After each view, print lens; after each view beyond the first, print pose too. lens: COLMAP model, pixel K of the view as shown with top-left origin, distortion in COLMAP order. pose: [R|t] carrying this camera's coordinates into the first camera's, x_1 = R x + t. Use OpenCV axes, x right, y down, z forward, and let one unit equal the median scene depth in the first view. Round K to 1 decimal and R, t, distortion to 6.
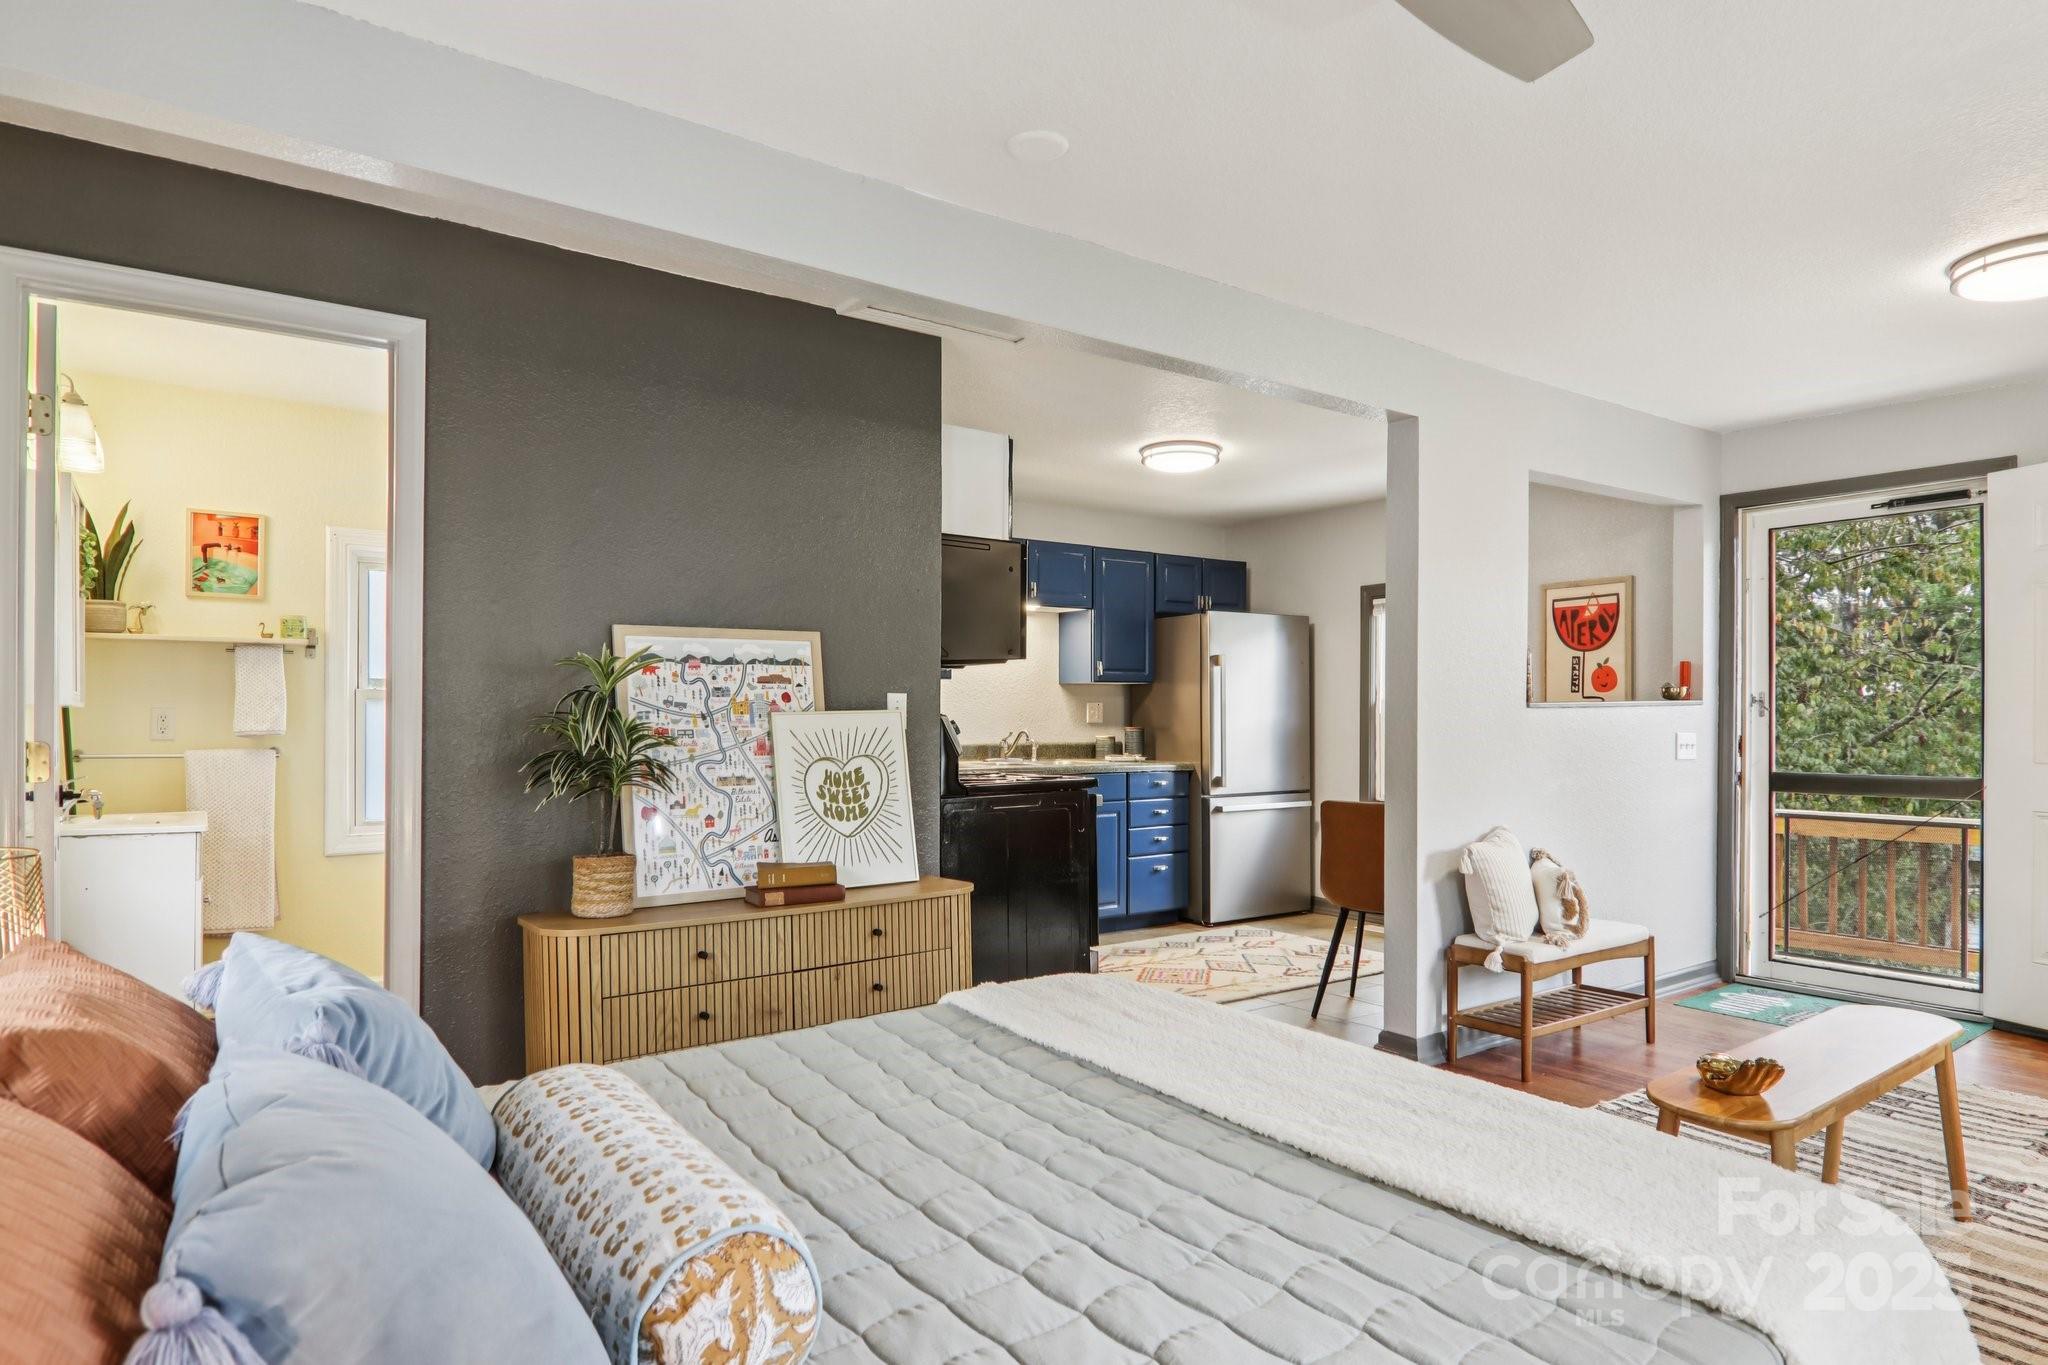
lens RADIAL K [[1191.5, 0, 1006.2], [0, 1191.5, 707.2], [0, 0, 1]] dist [-0.017753, -0.002085]
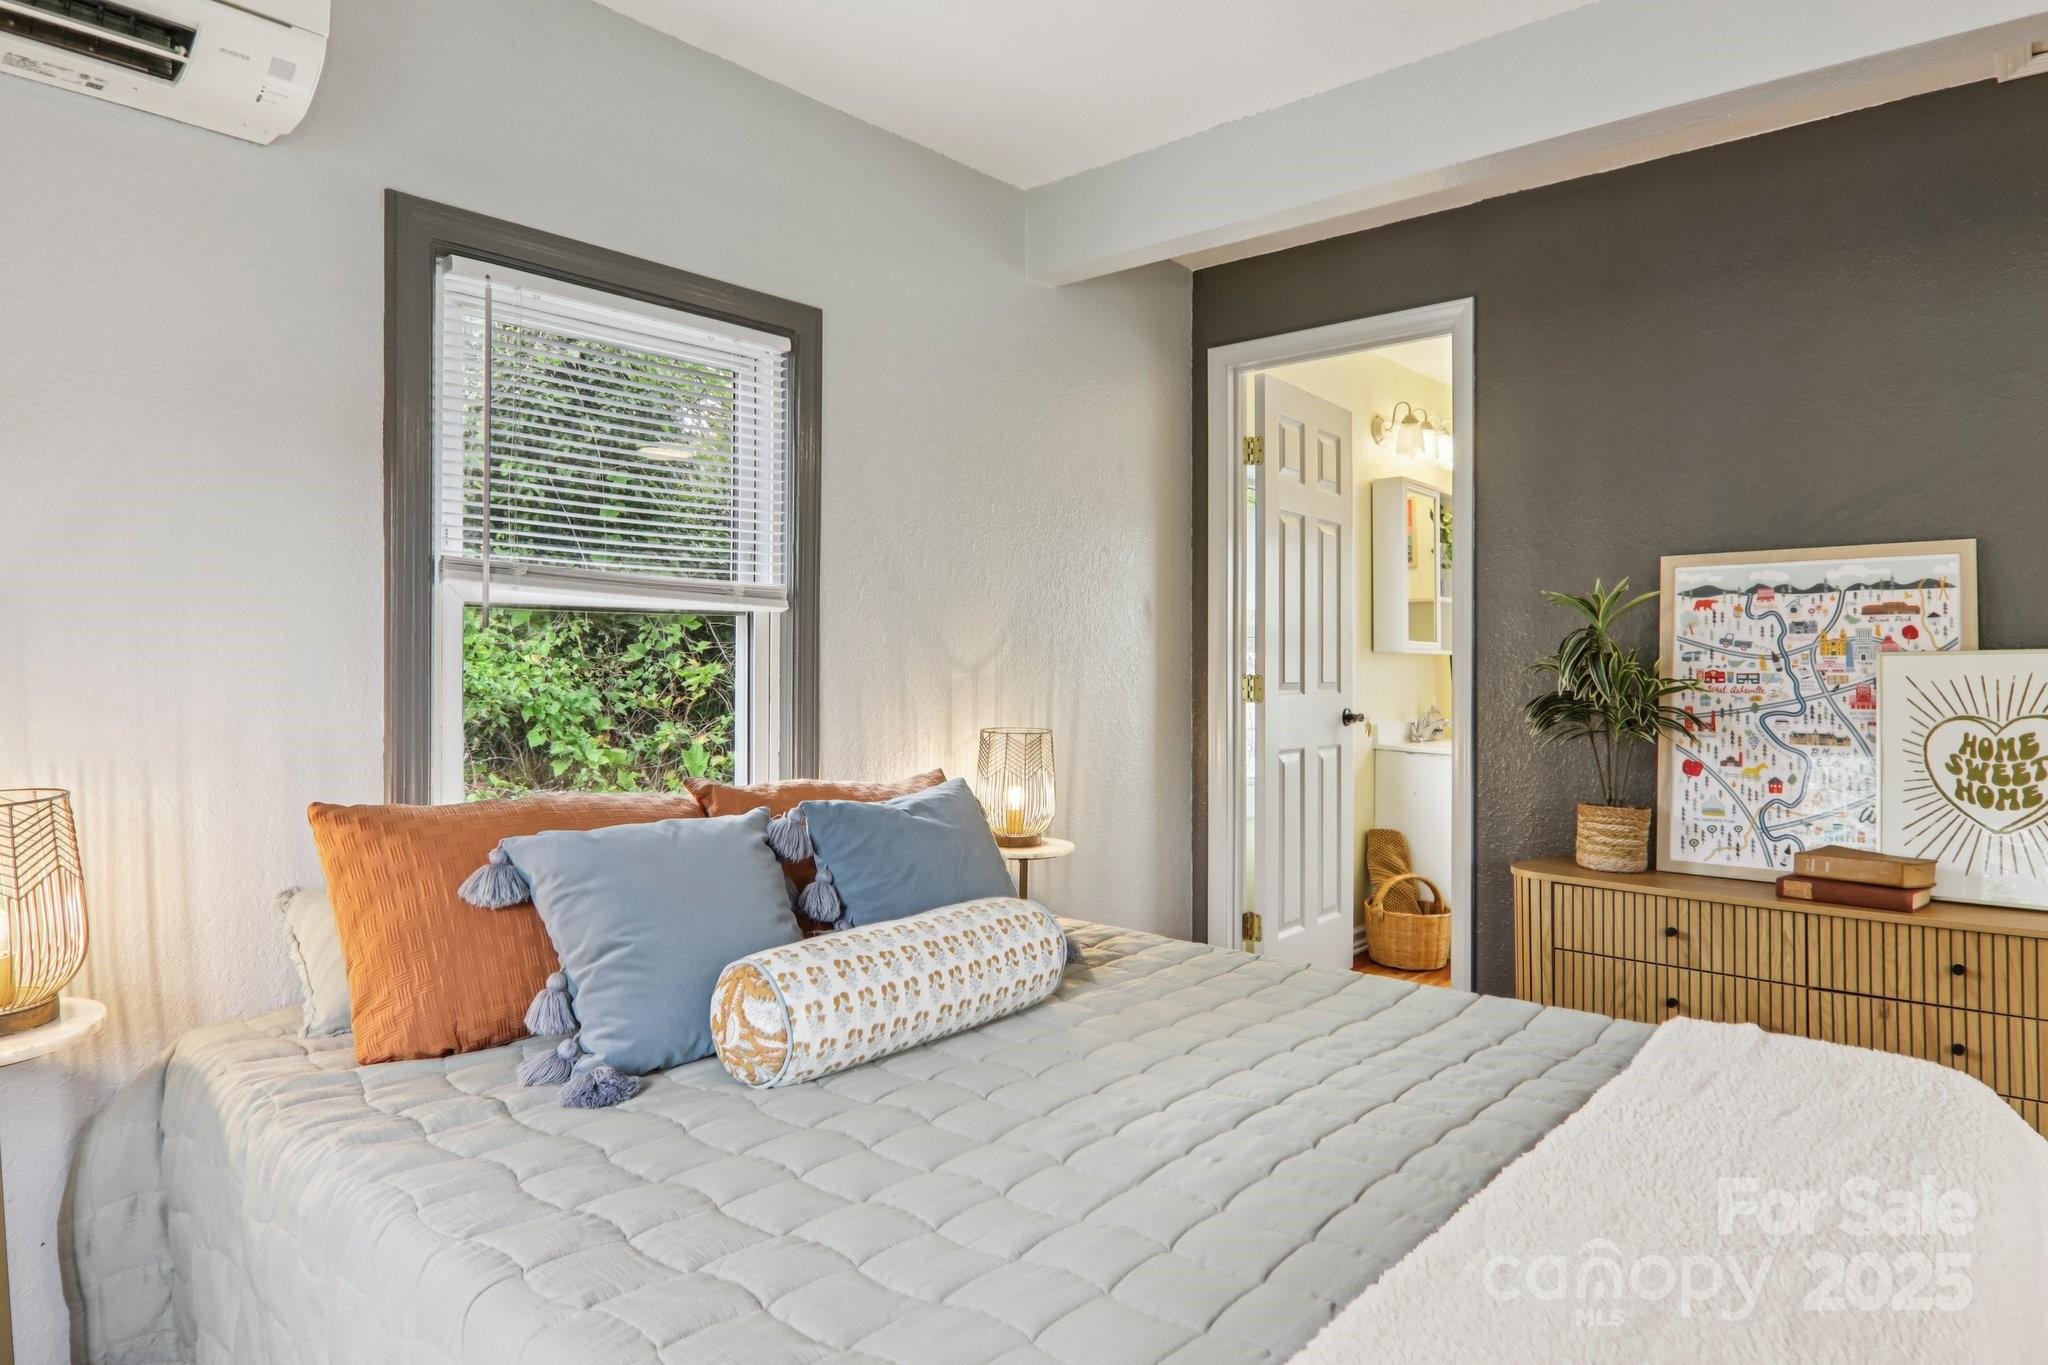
lens RADIAL K [[1191.5, 0, 1025.1], [0, 1191.5, 652.6], [0, 0, 1]] dist [-0.017753, -0.002085]
pose [[0.197801, -0.010499, -0.980186, 0.446642], [-0.002370, 0.999935, -0.011189, 0.014687], [0.980239, 0.004536, 0.197764, 0.332503]]
